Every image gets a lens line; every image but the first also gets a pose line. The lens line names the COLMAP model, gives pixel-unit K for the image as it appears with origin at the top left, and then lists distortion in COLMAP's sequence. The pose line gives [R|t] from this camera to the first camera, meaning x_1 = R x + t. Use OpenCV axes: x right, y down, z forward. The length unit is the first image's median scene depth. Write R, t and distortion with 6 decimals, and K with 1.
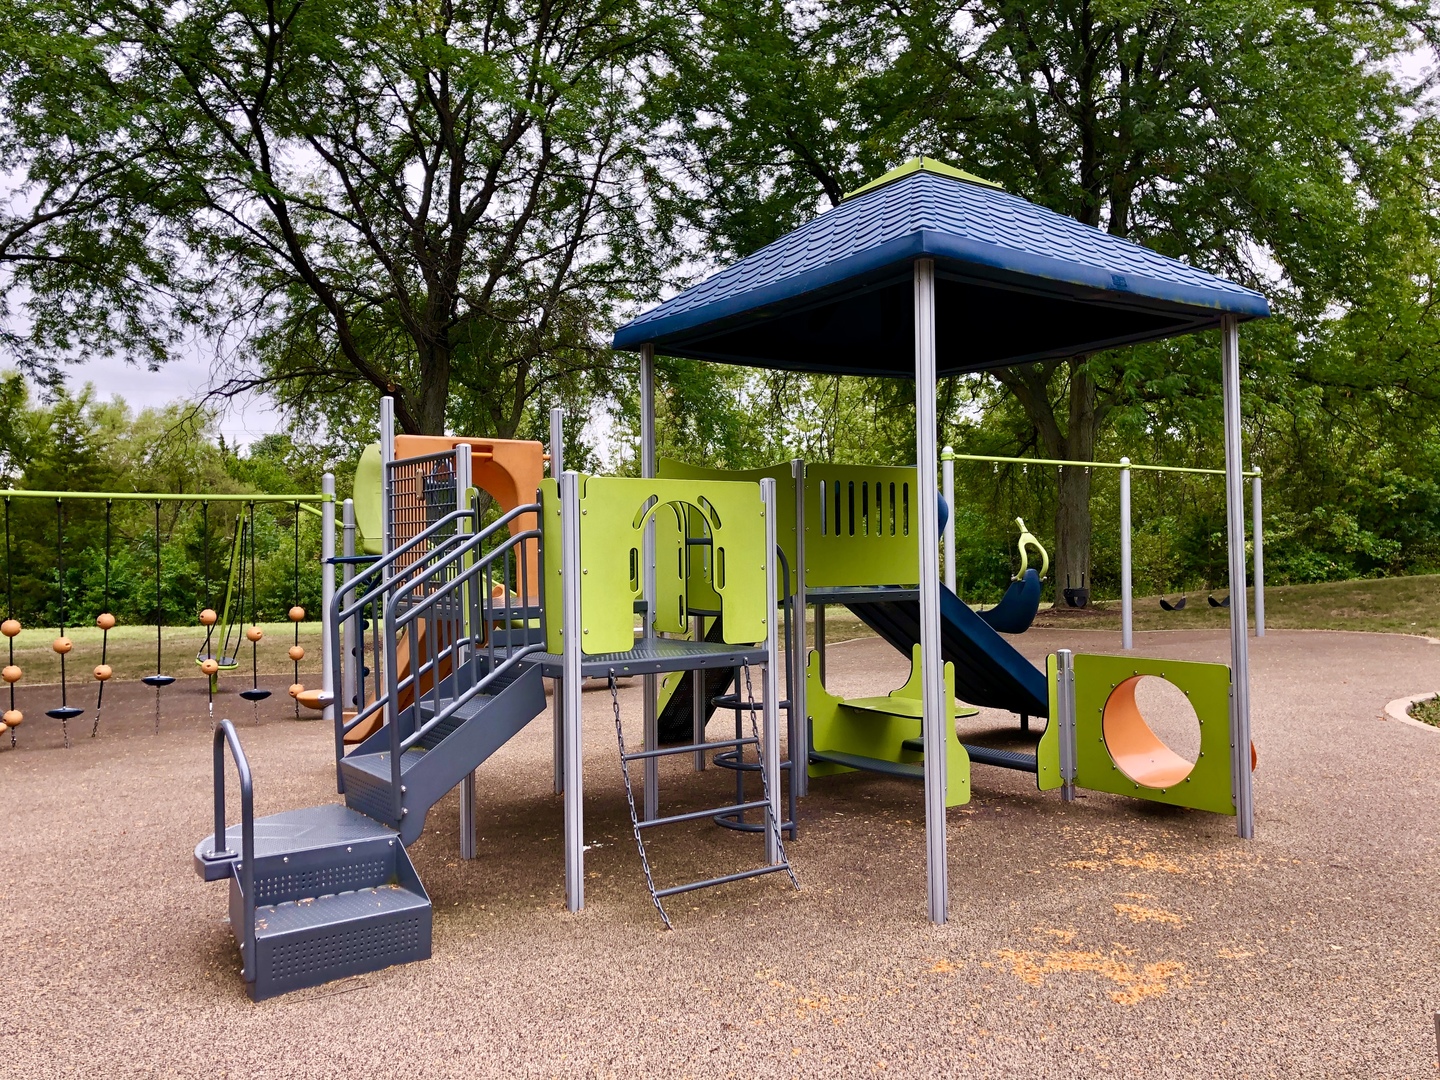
lens RADIAL K [[1157.7, 0, 720.0], [0, 1157.7, 540.0], [0, 0, 1]] dist [0.067058, -0.055853]
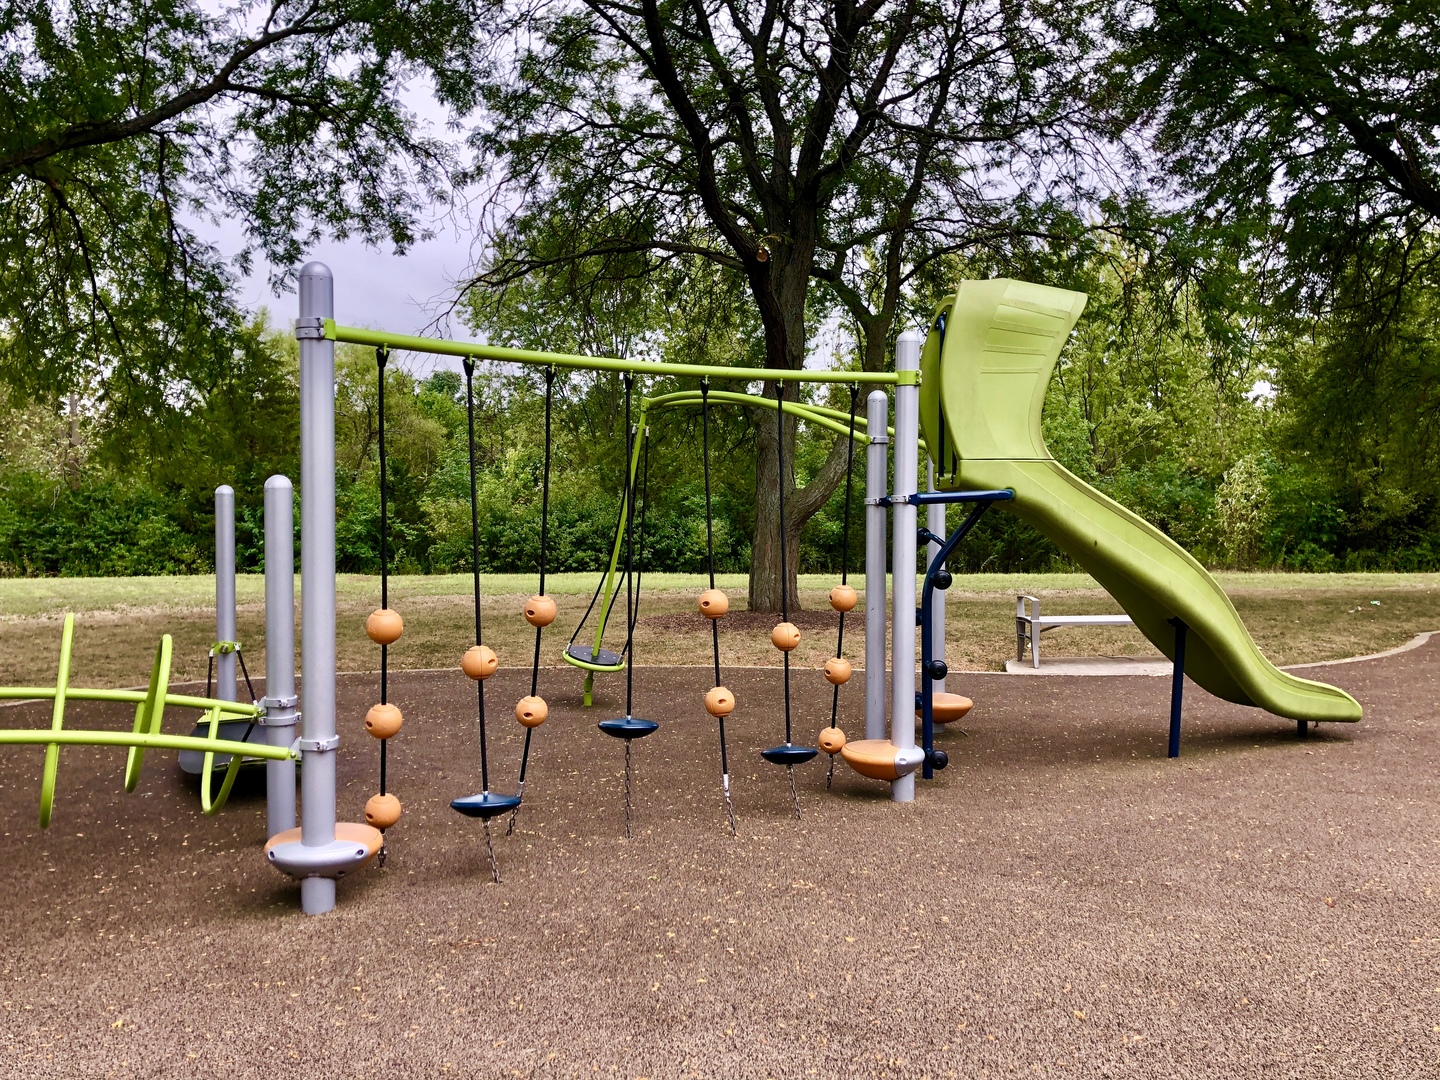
lens RADIAL K [[1157.7, 0, 720.0], [0, 1157.7, 540.0], [0, 0, 1]] dist [0.067058, -0.055853]
pose [[0.994442, 0.021847, -0.102992, -0.183147], [-0.017504, 0.998927, 0.042887, 0.007637], [0.103819, -0.040845, 0.993757, 0.239804]]
